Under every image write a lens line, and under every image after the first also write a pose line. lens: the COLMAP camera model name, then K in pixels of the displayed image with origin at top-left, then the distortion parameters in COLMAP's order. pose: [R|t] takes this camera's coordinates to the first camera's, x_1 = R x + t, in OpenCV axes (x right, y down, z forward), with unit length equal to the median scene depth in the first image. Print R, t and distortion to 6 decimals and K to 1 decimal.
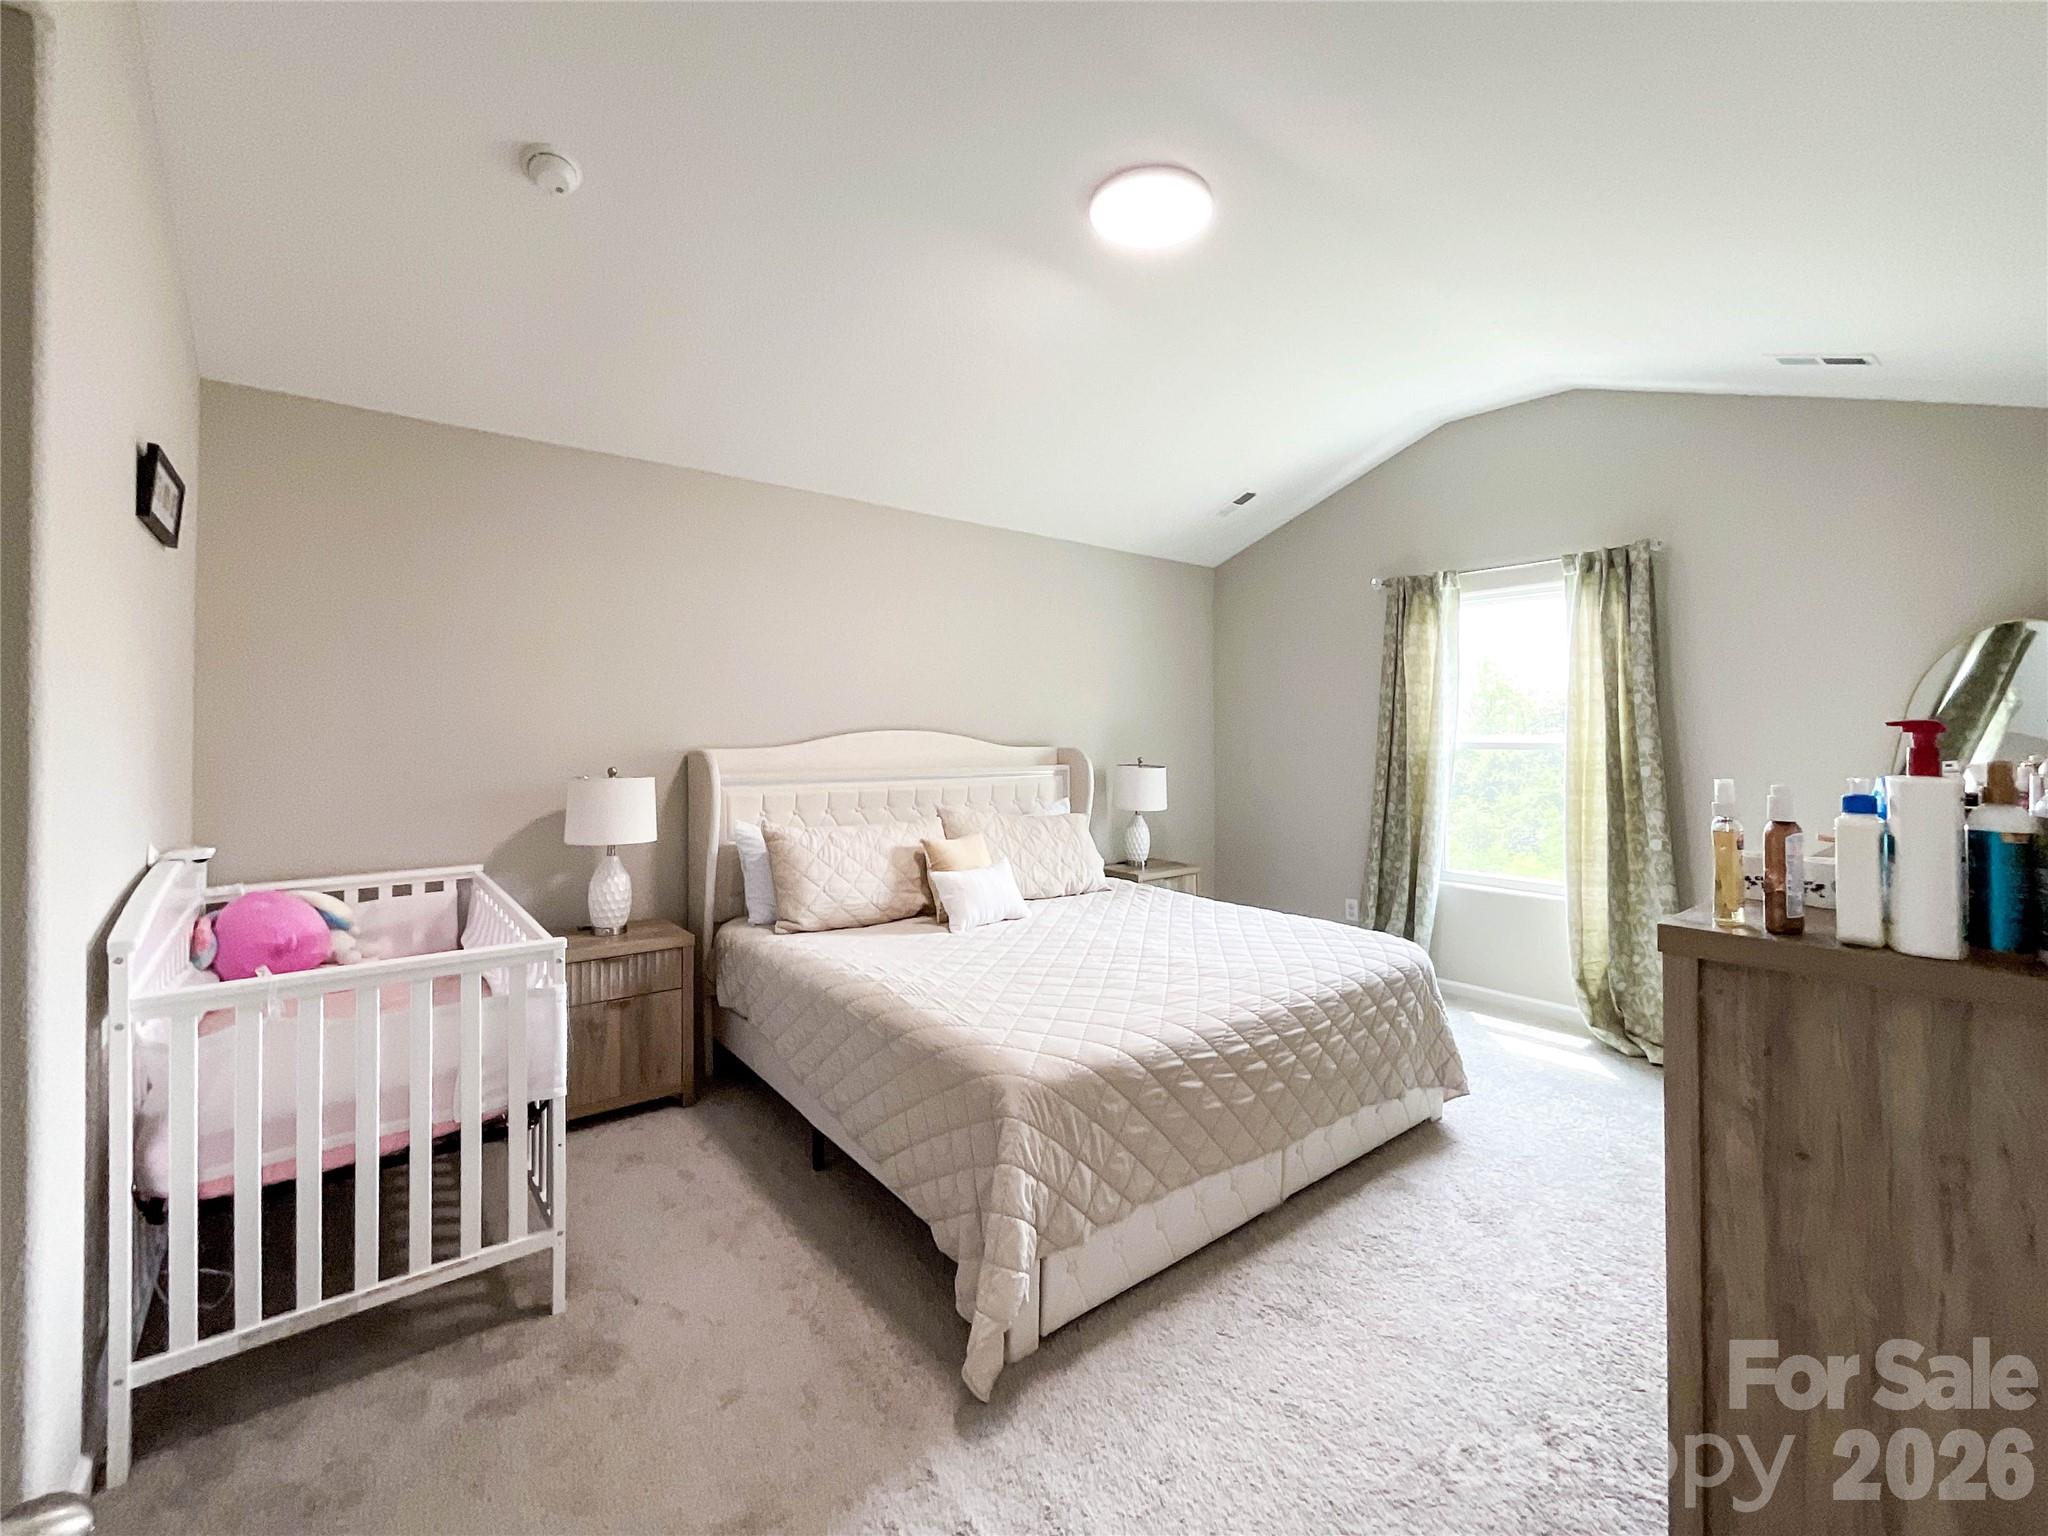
lens RADIAL K [[846.8, 0, 1029.2], [0, 846.8, 750.2], [0, 0, 1]] dist [-0.022220, 0.008237]
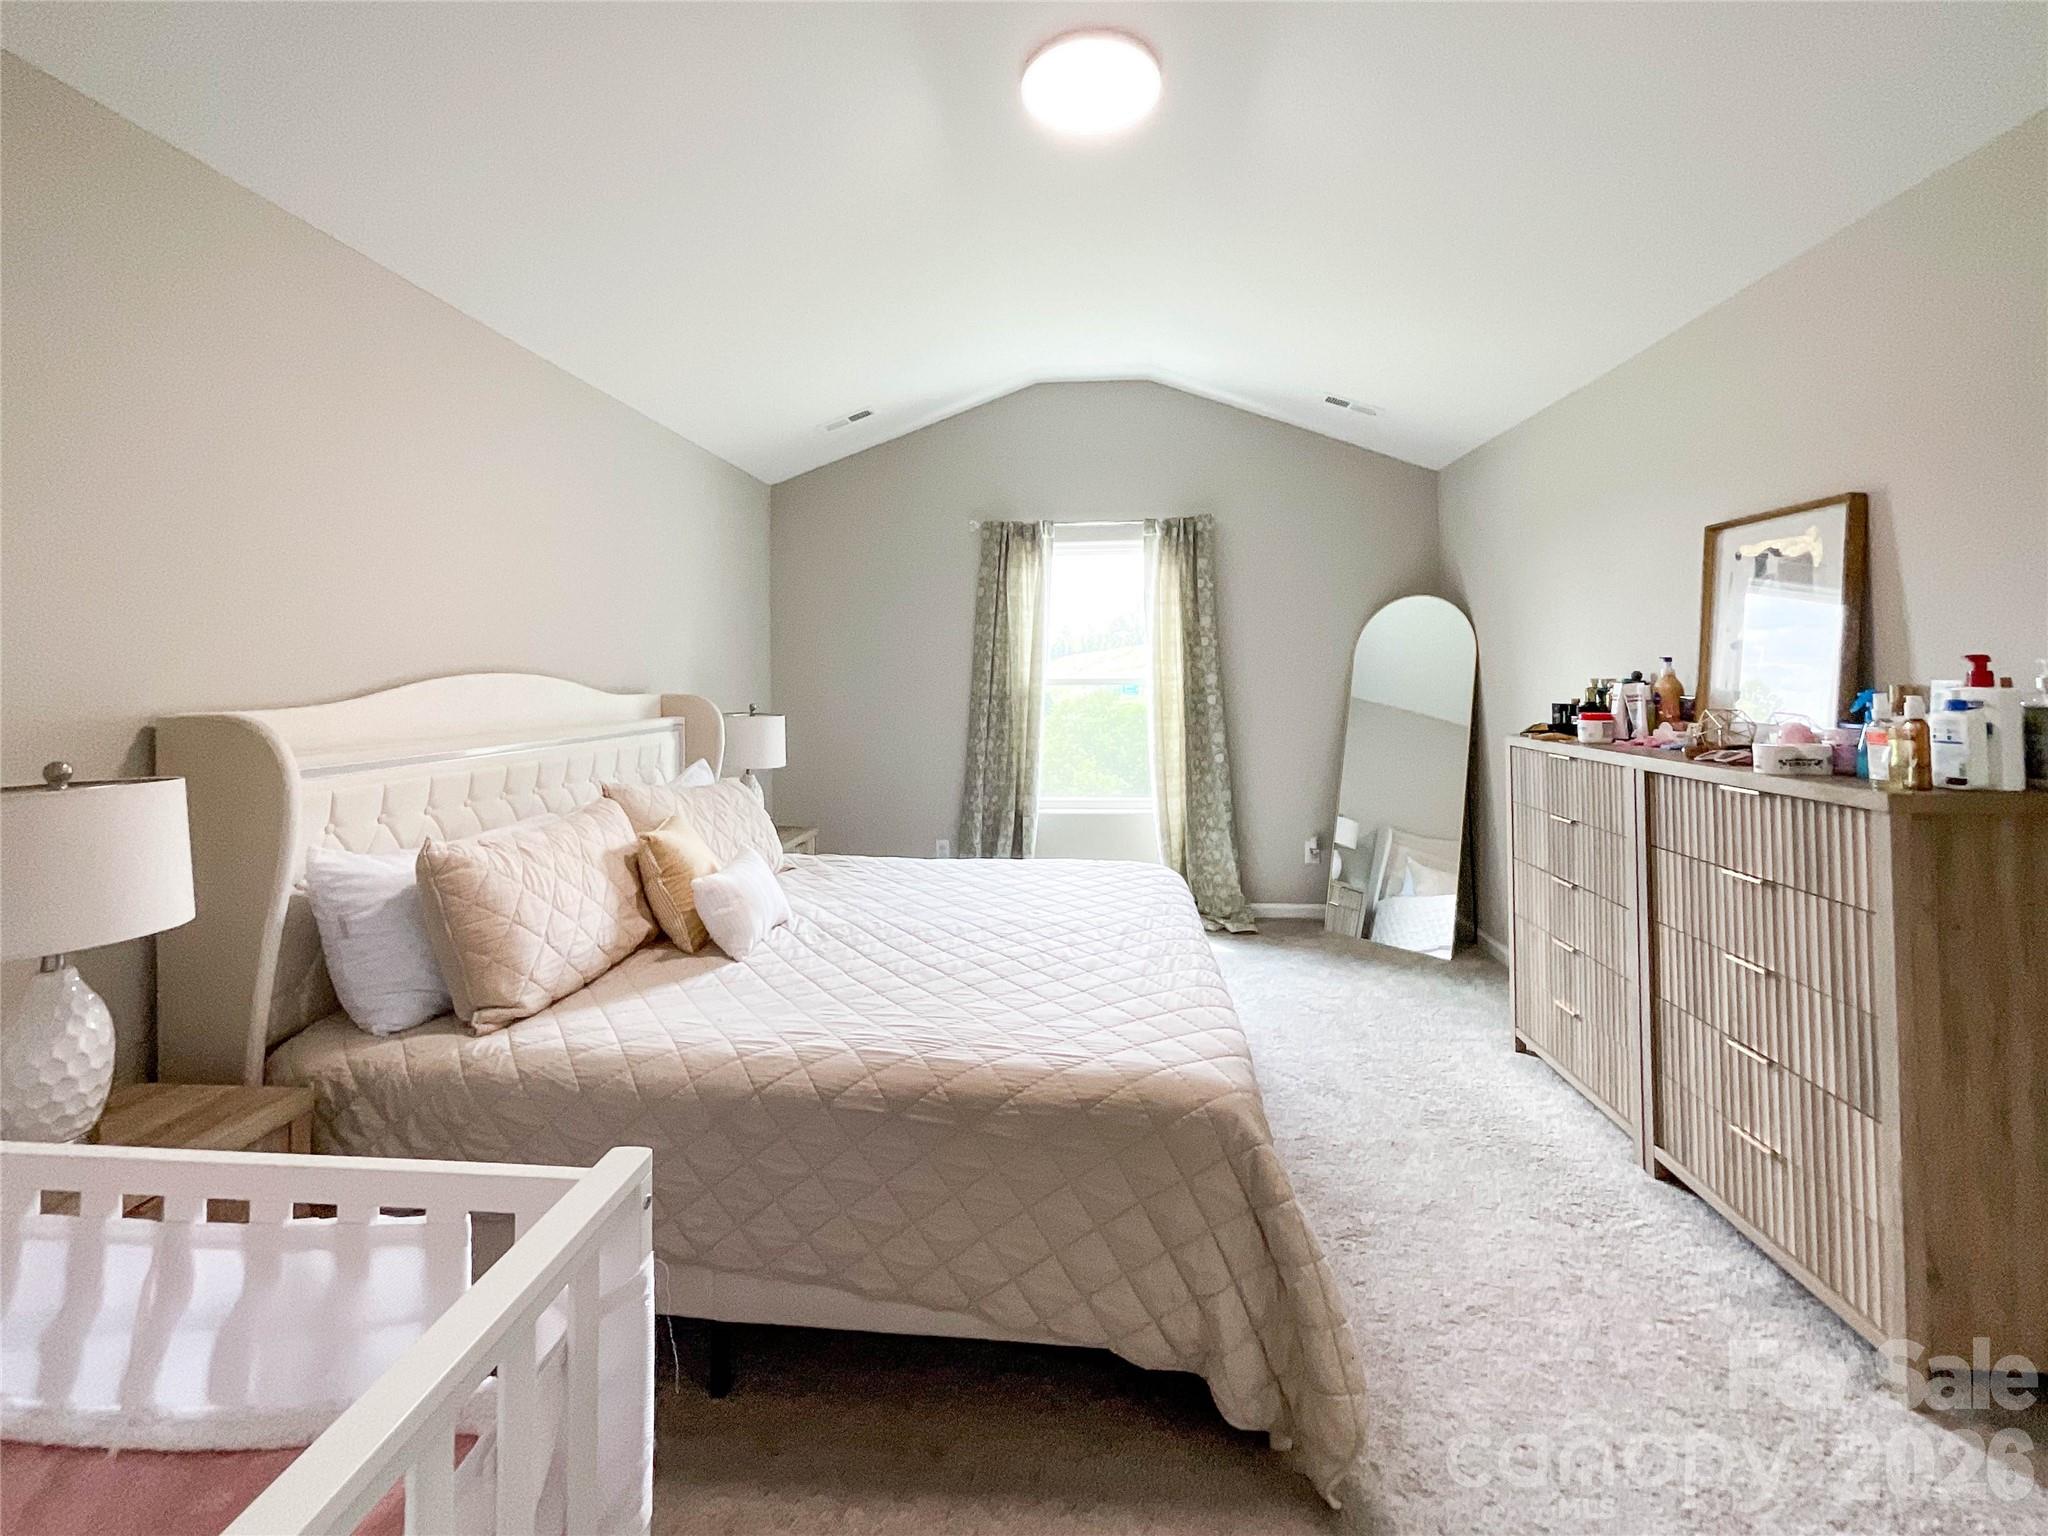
lens RADIAL K [[878.1, 0, 1035.3], [0, 878.1, 674.4], [0, 0, 1]] dist [-0.022607, 0.010240]
pose [[0.701400, -0.010940, 0.712684, -0.377817], [0.025499, 0.999627, -0.009750, -0.006732], [-0.712311, 0.025011, 0.701418, 0.273338]]
